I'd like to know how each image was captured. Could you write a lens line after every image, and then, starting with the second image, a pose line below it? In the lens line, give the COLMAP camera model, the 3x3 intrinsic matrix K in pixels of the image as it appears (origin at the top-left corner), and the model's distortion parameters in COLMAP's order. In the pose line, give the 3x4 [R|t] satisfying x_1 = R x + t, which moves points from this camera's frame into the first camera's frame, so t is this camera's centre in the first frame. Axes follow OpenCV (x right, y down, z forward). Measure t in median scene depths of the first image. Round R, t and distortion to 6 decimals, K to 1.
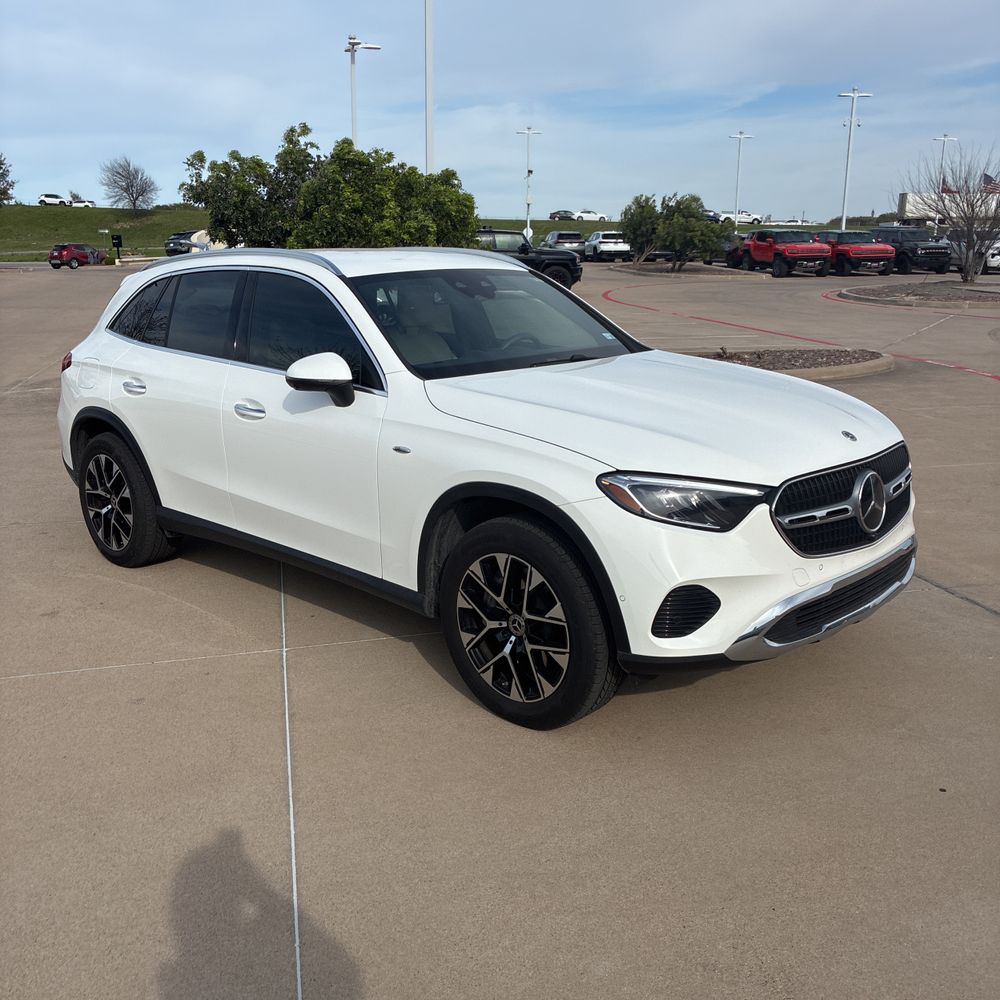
lens RADIAL K [[986.8, 0, 499.3], [0, 986.8, 481.6], [0, 0, 1]] dist [0.067560, -0.011640]
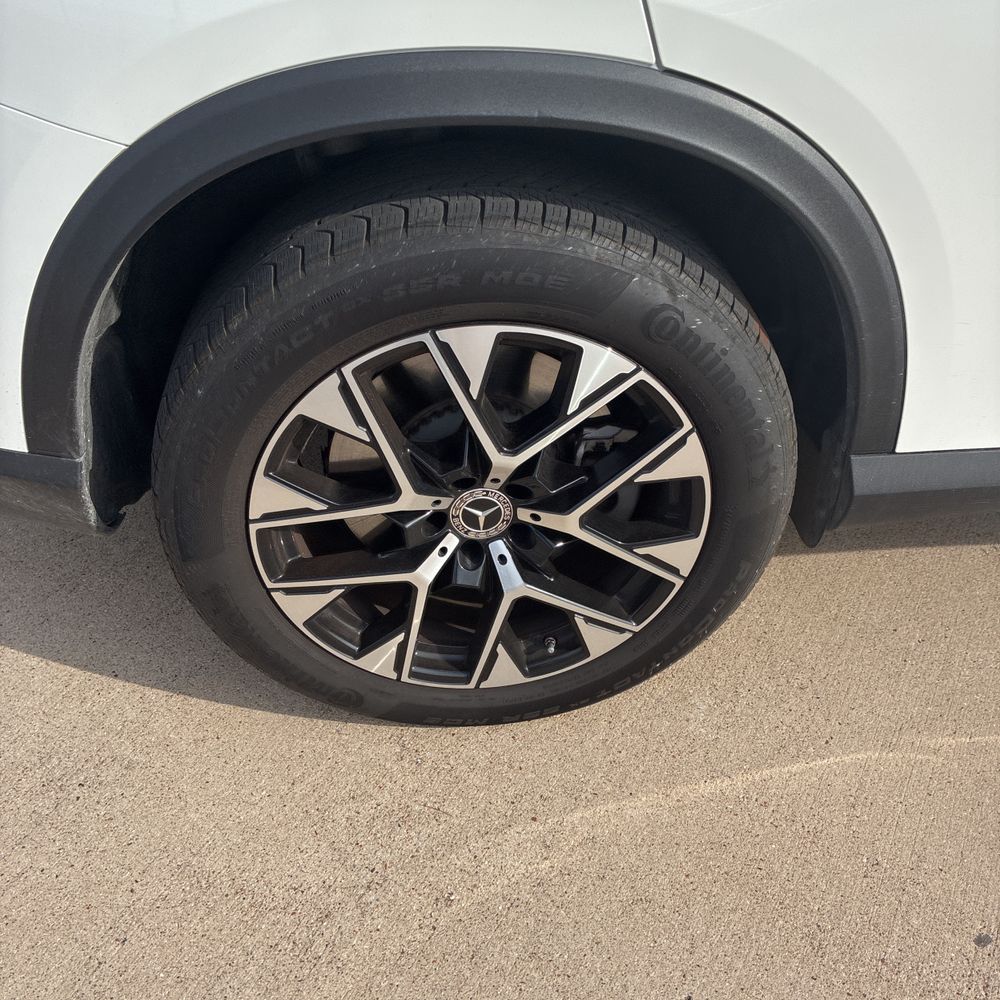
lens RADIAL K [[999.5, 0, 498.4], [0, 999.5, 498.7], [0, 0, 1]] dist [0.041813, -0.021227]
pose [[0.675756, -0.436622, 0.593898, -0.706594], [0.142174, 0.867769, 0.476198, -0.119090], [-0.723284, -0.237357, 0.648476, 1.176826]]
